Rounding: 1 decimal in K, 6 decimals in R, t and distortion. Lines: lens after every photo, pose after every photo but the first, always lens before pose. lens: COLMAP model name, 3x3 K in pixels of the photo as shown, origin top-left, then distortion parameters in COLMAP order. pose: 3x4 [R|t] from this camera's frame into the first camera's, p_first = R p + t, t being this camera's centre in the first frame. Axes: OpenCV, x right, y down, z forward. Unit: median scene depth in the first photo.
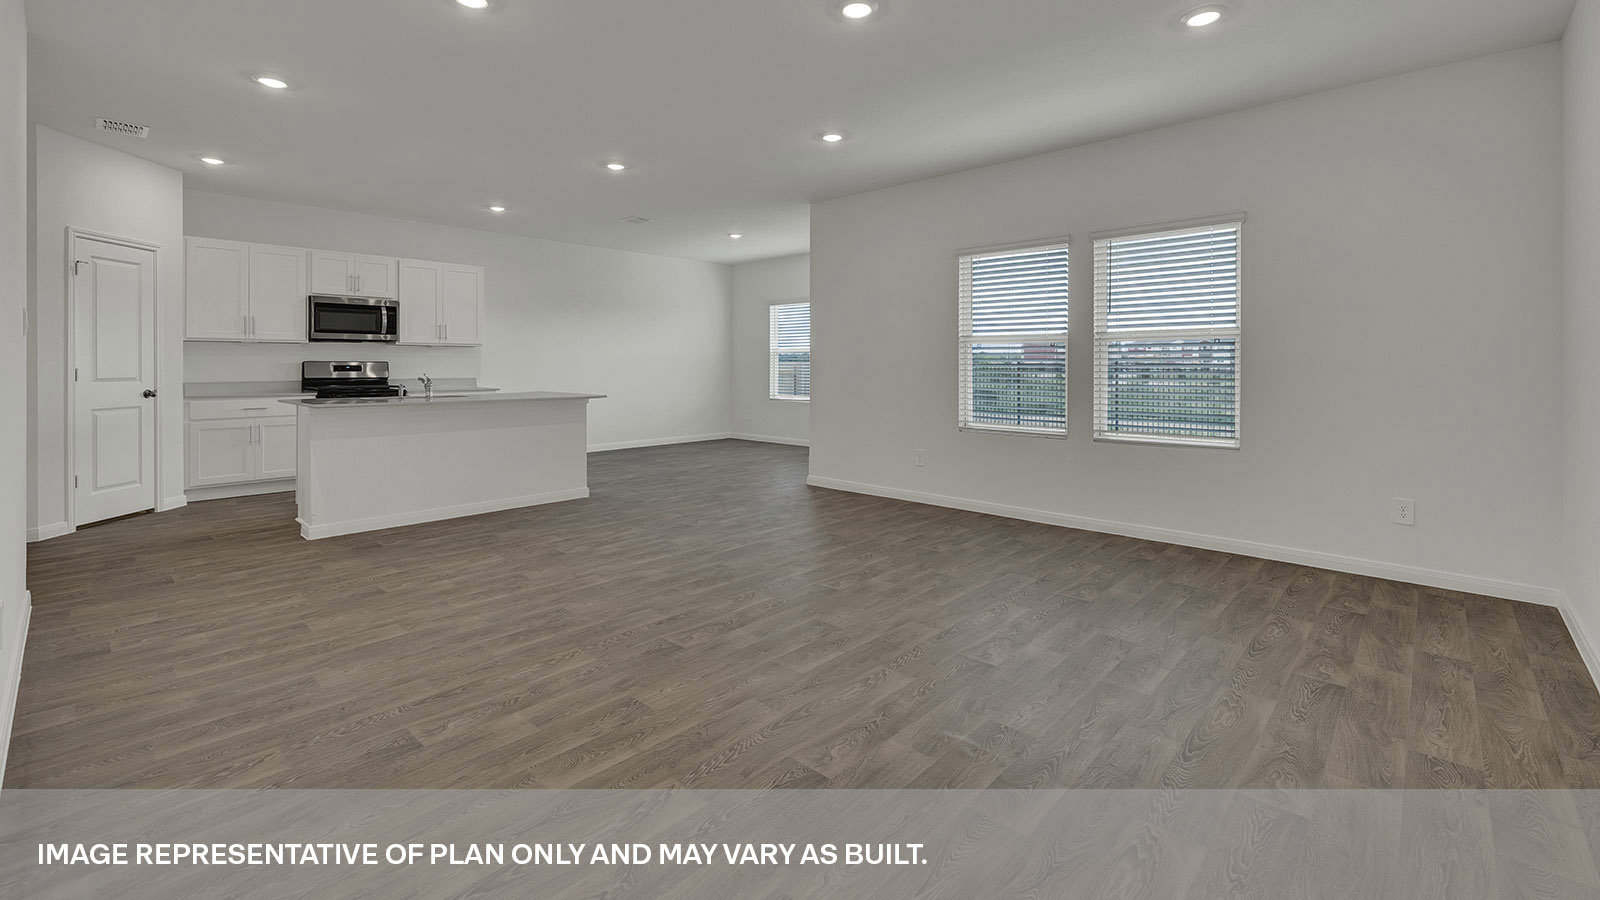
lens RADIAL K [[685.5, 0, 803.3], [0, 685.5, 367.6], [0, 0, 1]] dist [0.001356, 0.000330]
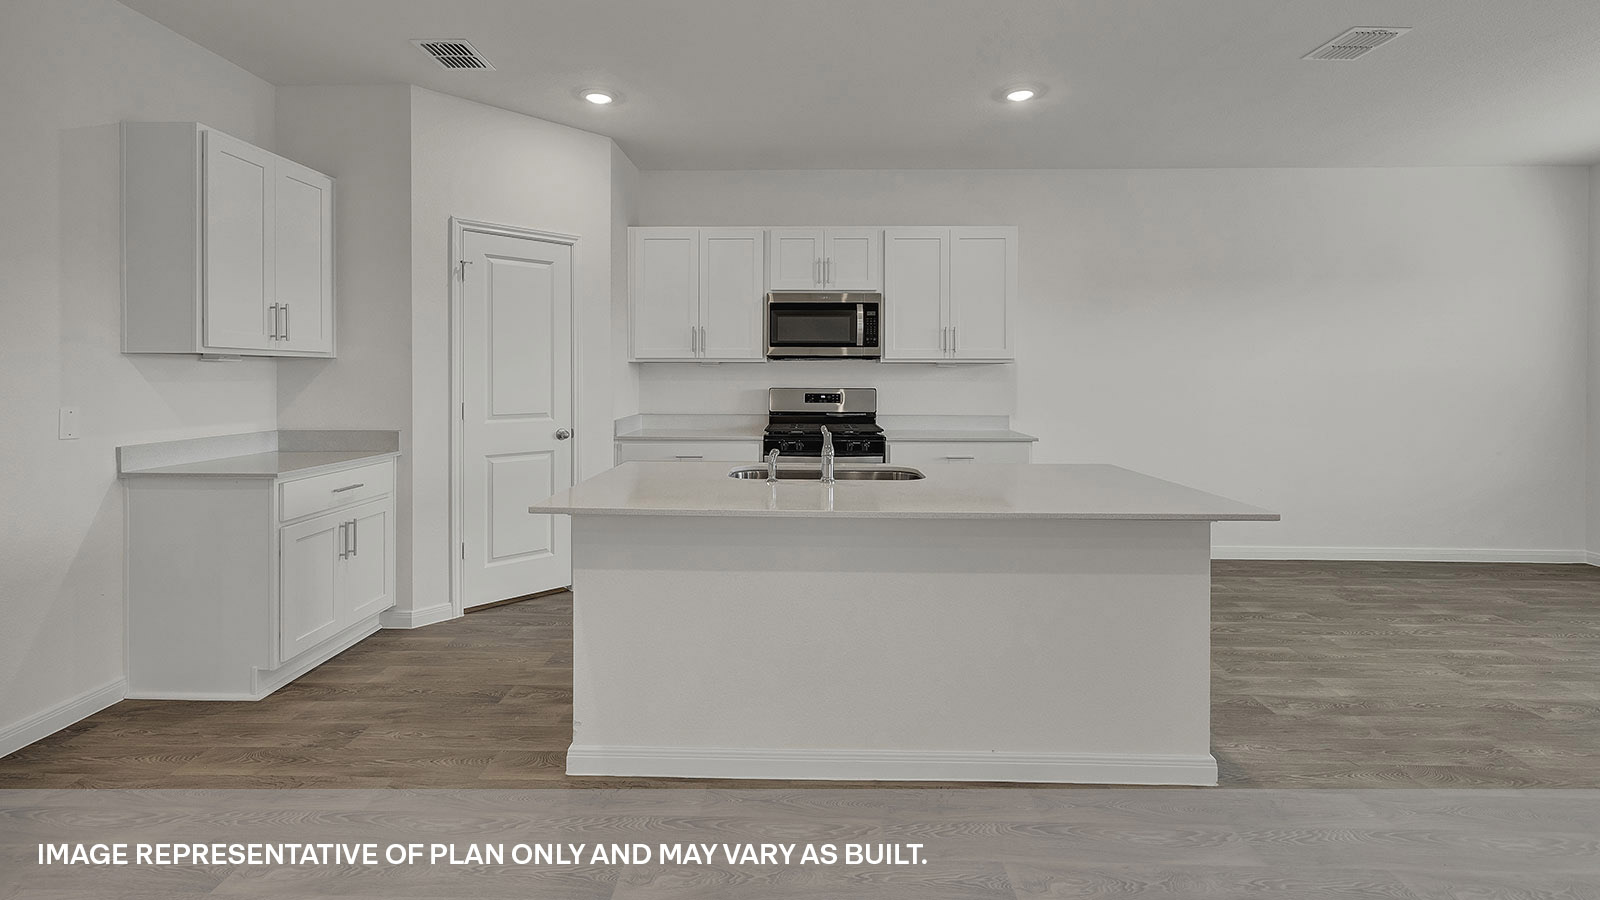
lens RADIAL K [[685.5, 0, 803.3], [0, 685.5, 367.6], [0, 0, 1]] dist [0.001356, 0.000330]
pose [[0.652340, -0.006380, -0.757900, -0.166799], [-0.006652, 0.999878, -0.014142, -0.020476], [0.757897, 0.014266, 0.652218, 0.561043]]
